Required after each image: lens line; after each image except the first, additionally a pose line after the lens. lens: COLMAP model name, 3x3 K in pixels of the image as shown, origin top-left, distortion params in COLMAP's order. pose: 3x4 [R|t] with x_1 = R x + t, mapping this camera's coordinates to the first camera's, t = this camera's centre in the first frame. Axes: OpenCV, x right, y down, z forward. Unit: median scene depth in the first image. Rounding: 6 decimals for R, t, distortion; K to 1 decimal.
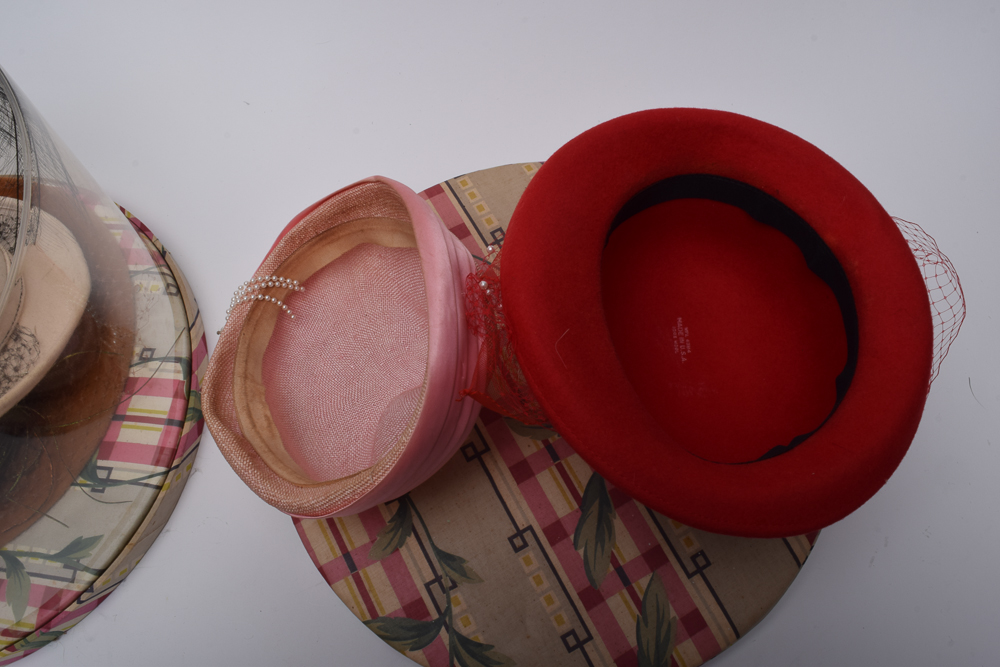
lens RADIAL K [[778.8, 0, 501.8], [0, 778.8, 332.8], [0, 0, 1]] dist [-0.096368, 0.023719]
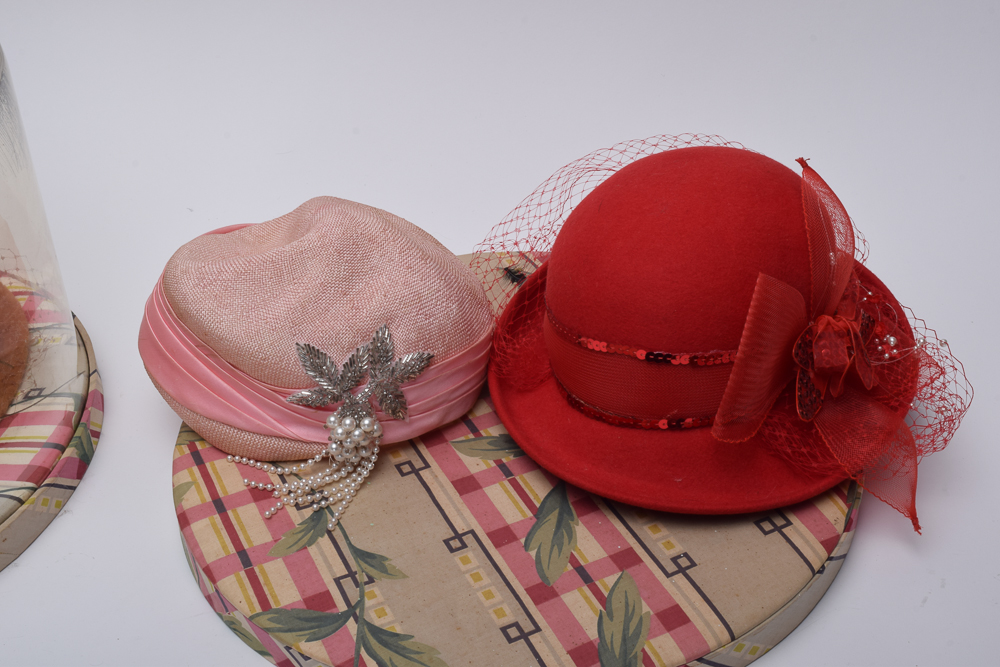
lens RADIAL K [[1344.6, 0, 497.6], [0, 1344.6, 334.3], [0, 0, 1]] dist [-0.033124, 0.000000]
pose [[0.998628, 0.010261, -0.051350, 0.135950], [-0.035901, 0.848028, -0.528733, 0.831779], [0.038121, 0.529851, 0.847233, -0.300261]]
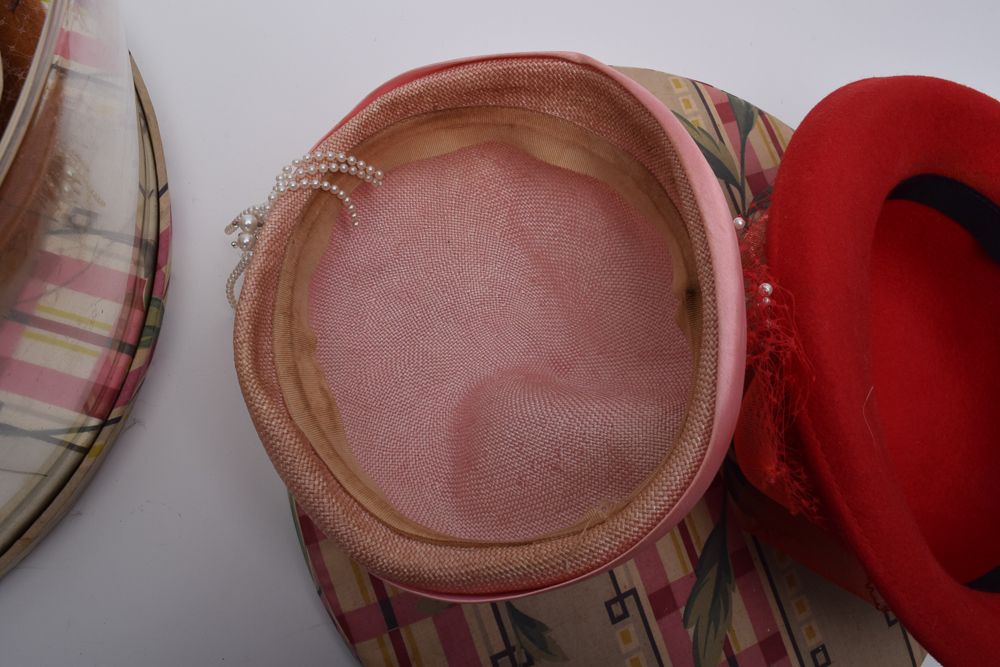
lens RADIAL K [[837.3, 0, 503.6], [0, 837.3, 330.5], [0, 0, 1]] dist [-0.086813, 0.007243]
pose [[0.937503, 0.204775, 0.281347, -0.357903], [-0.243202, 0.963846, 0.108875, -0.043610], [-0.248881, -0.170495, 0.953410, 0.328644]]
